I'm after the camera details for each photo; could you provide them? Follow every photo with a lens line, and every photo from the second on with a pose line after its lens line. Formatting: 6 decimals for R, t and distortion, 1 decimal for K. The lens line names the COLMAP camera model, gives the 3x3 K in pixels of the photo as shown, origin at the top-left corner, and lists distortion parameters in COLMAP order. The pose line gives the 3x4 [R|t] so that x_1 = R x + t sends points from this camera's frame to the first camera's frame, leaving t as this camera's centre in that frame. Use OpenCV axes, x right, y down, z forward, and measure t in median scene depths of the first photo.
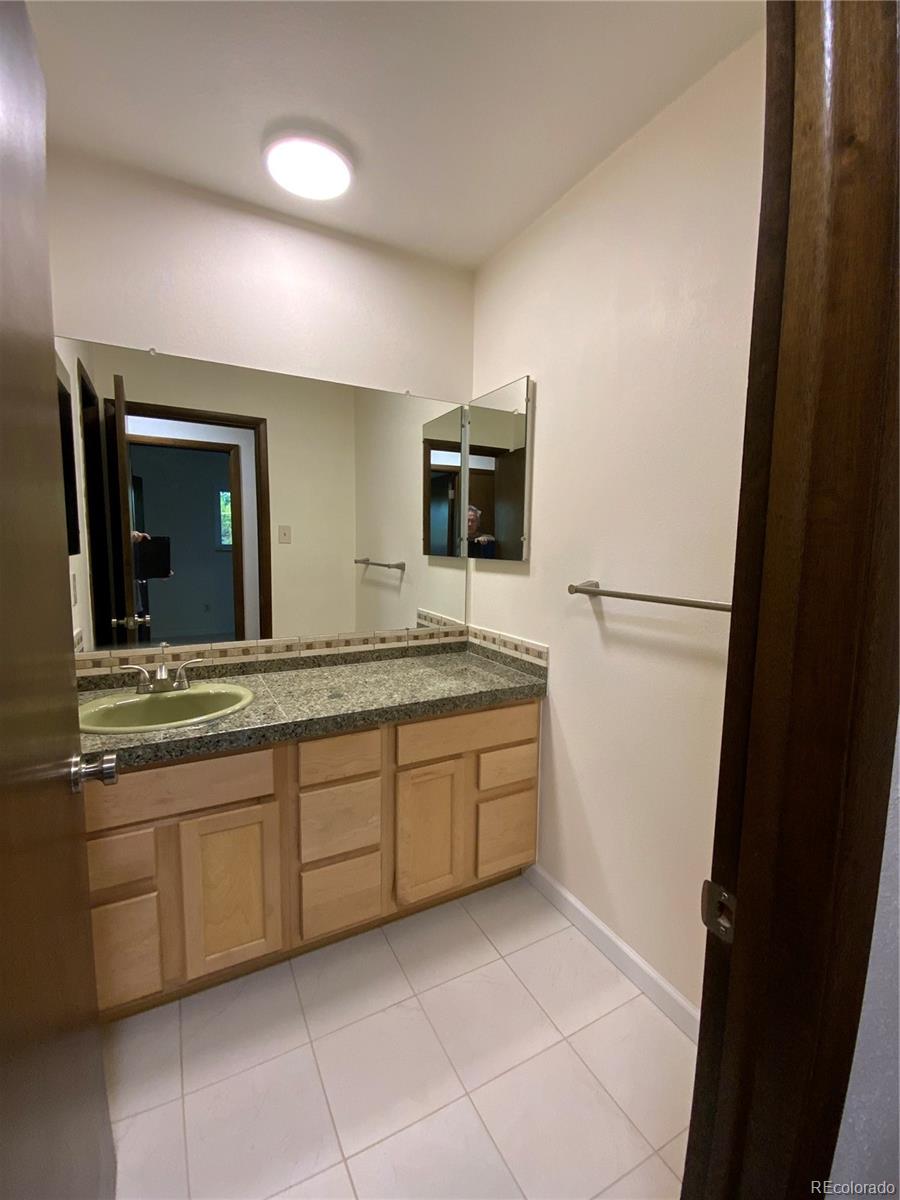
lens RADIAL K [[498.7, 0, 466.5], [0, 498.7, 606.8], [0, 0, 1]] dist [0.000490, -0.000032]
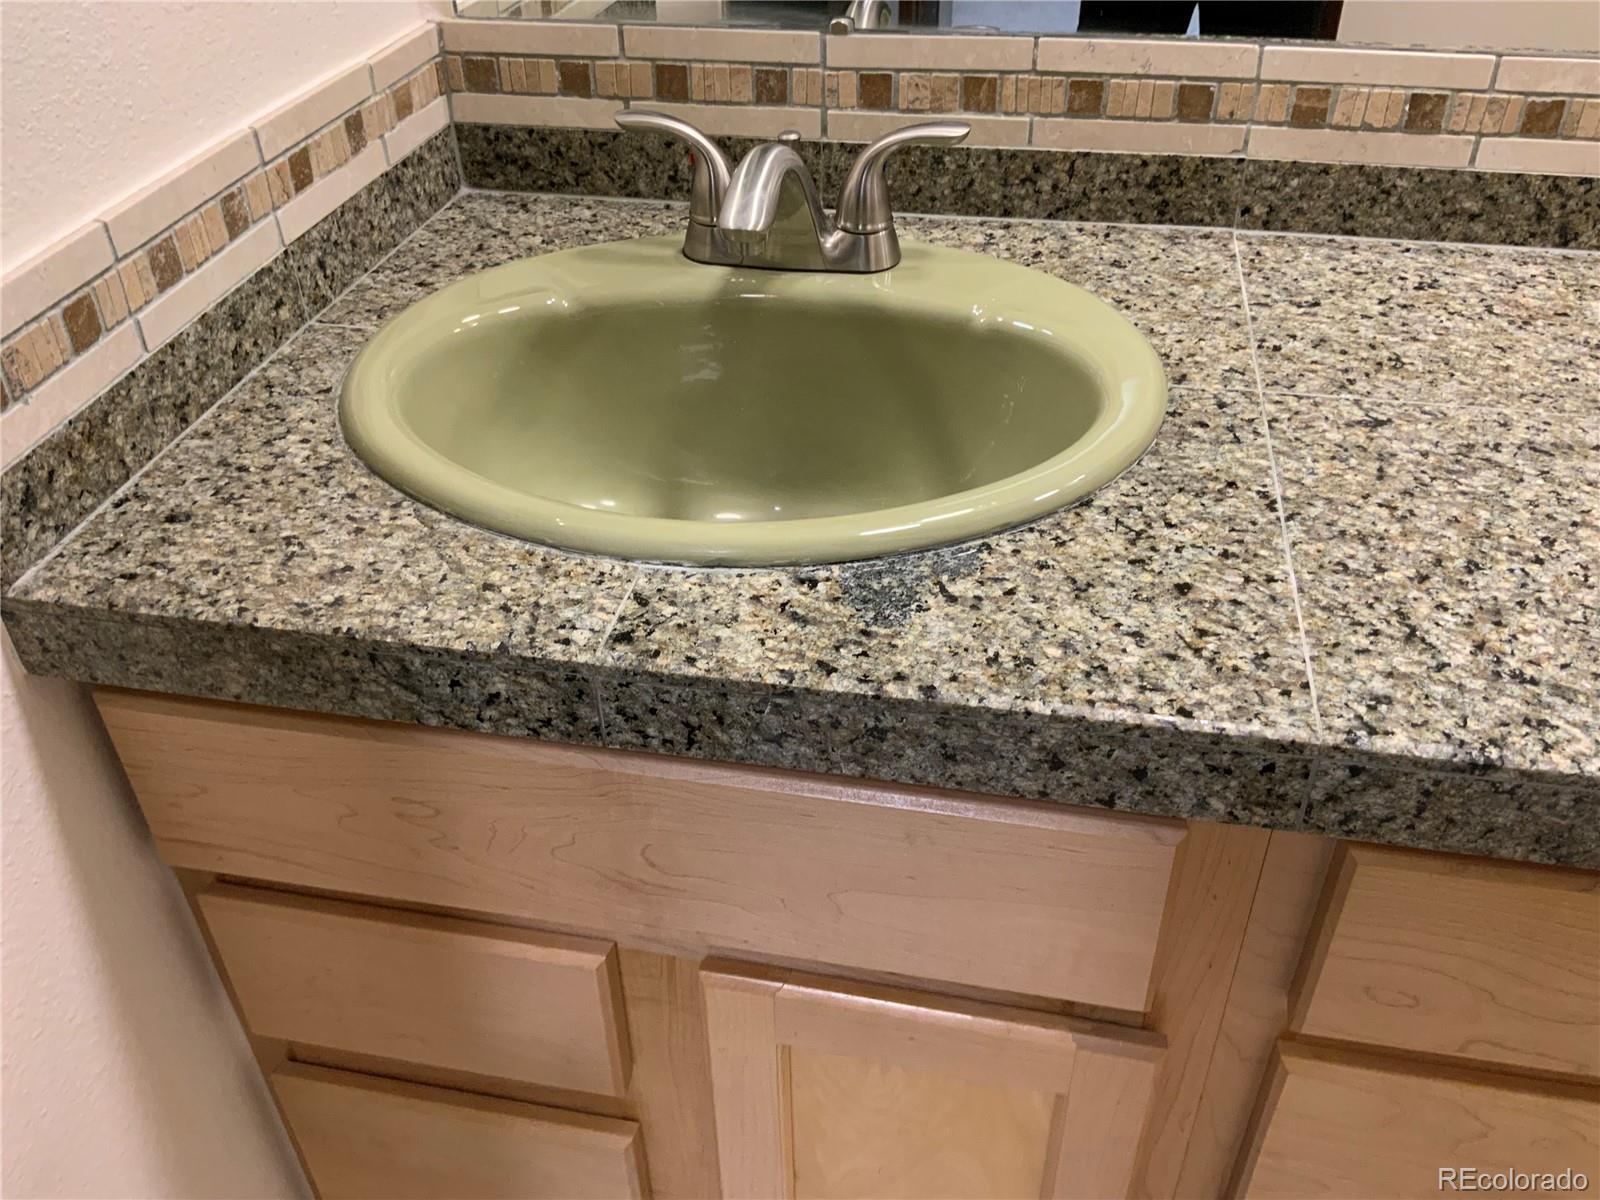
lens RADIAL K [[1320.8, 0, 800.0], [0, 1320.8, 600.0], [0, 0, 1]] dist [0.069634, -0.153636]
pose [[0.746523, 0.368917, -0.553719, -0.242079], [-0.054691, 0.863416, 0.501520, 0.009738], [0.663109, -0.344112, 0.664736, 0.589948]]
